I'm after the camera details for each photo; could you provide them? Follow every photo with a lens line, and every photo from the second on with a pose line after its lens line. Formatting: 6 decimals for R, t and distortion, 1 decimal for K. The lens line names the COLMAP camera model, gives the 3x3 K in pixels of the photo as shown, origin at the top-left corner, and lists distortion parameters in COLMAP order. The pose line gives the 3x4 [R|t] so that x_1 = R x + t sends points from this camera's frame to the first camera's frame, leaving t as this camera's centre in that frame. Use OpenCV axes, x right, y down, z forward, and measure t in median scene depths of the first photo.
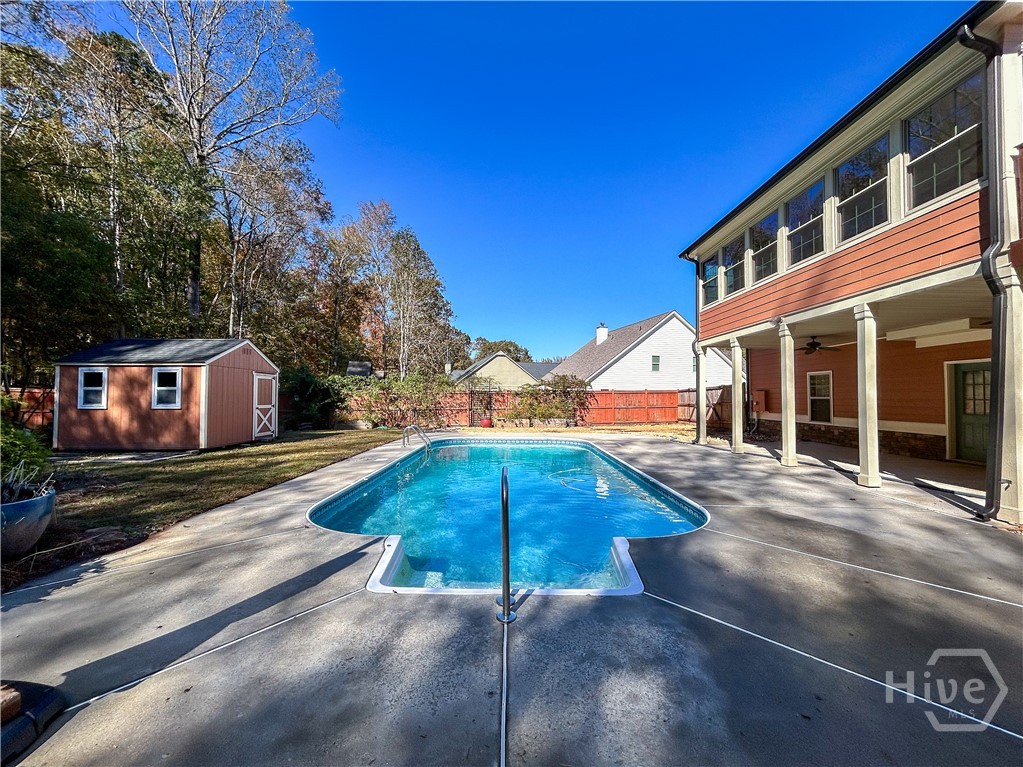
lens RADIAL K [[411.9, 0, 511.5], [0, 411.9, 383.5], [0, 0, 1]] dist [0.001076, 0.000272]
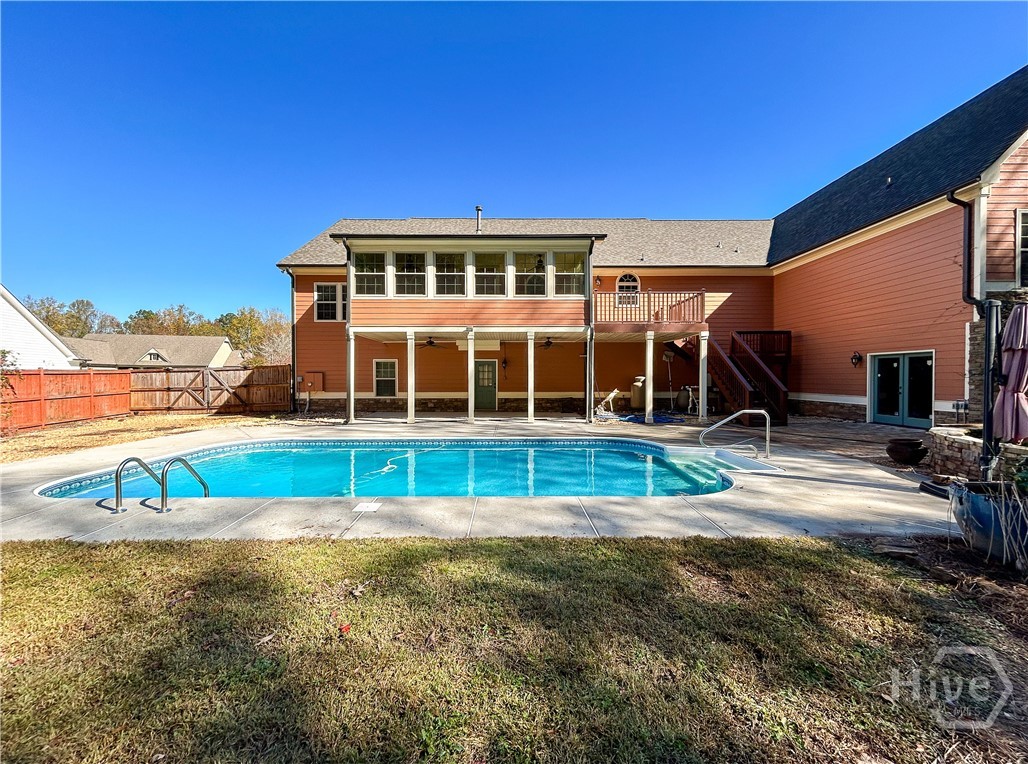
lens RADIAL K [[409.7, 0, 514.0], [0, 409.7, 382.0], [0, 0, 1]] dist [0.010799, -0.000166]
pose [[-0.004351, -0.021457, 0.999760, -0.838443], [-0.029166, 0.999347, 0.021321, 0.006375], [-0.999565, -0.029067, -0.004974, 0.815973]]
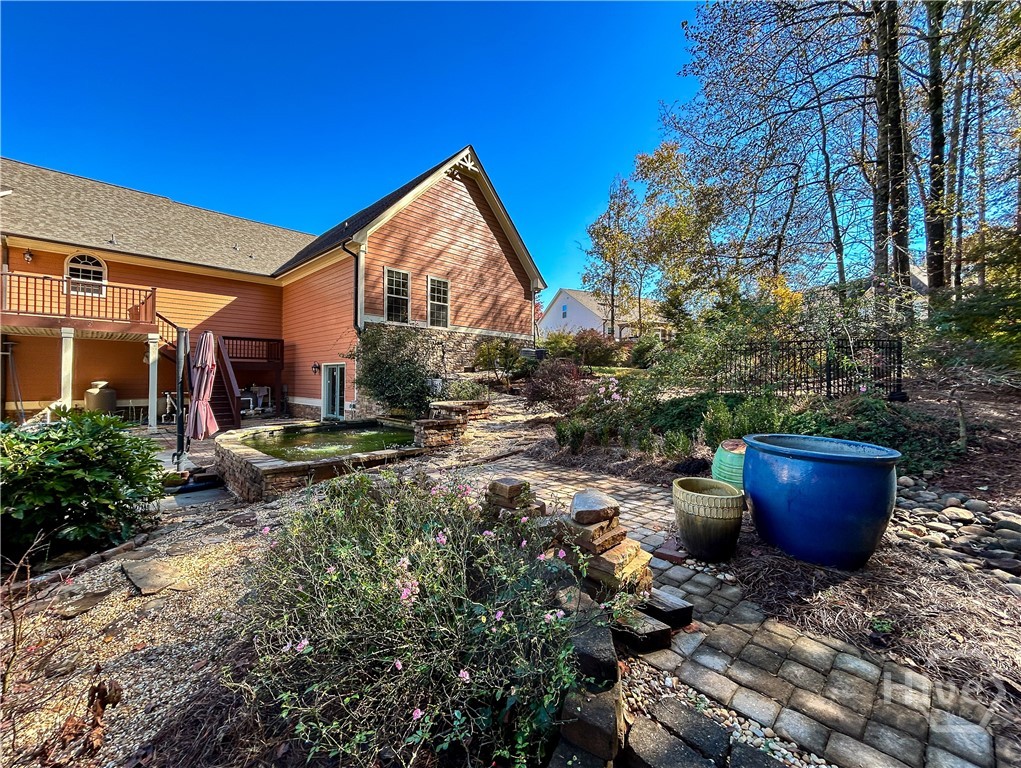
lens RADIAL K [[414.4, 0, 511.9], [0, 414.4, 378.2], [0, 0, 1]] dist [-0.001971, -0.000268]
pose [[-0.717275, -0.009099, 0.696731, -1.162240], [-0.032109, 0.999284, -0.020006, -0.025969], [-0.696050, -0.036721, -0.717054, 0.281332]]
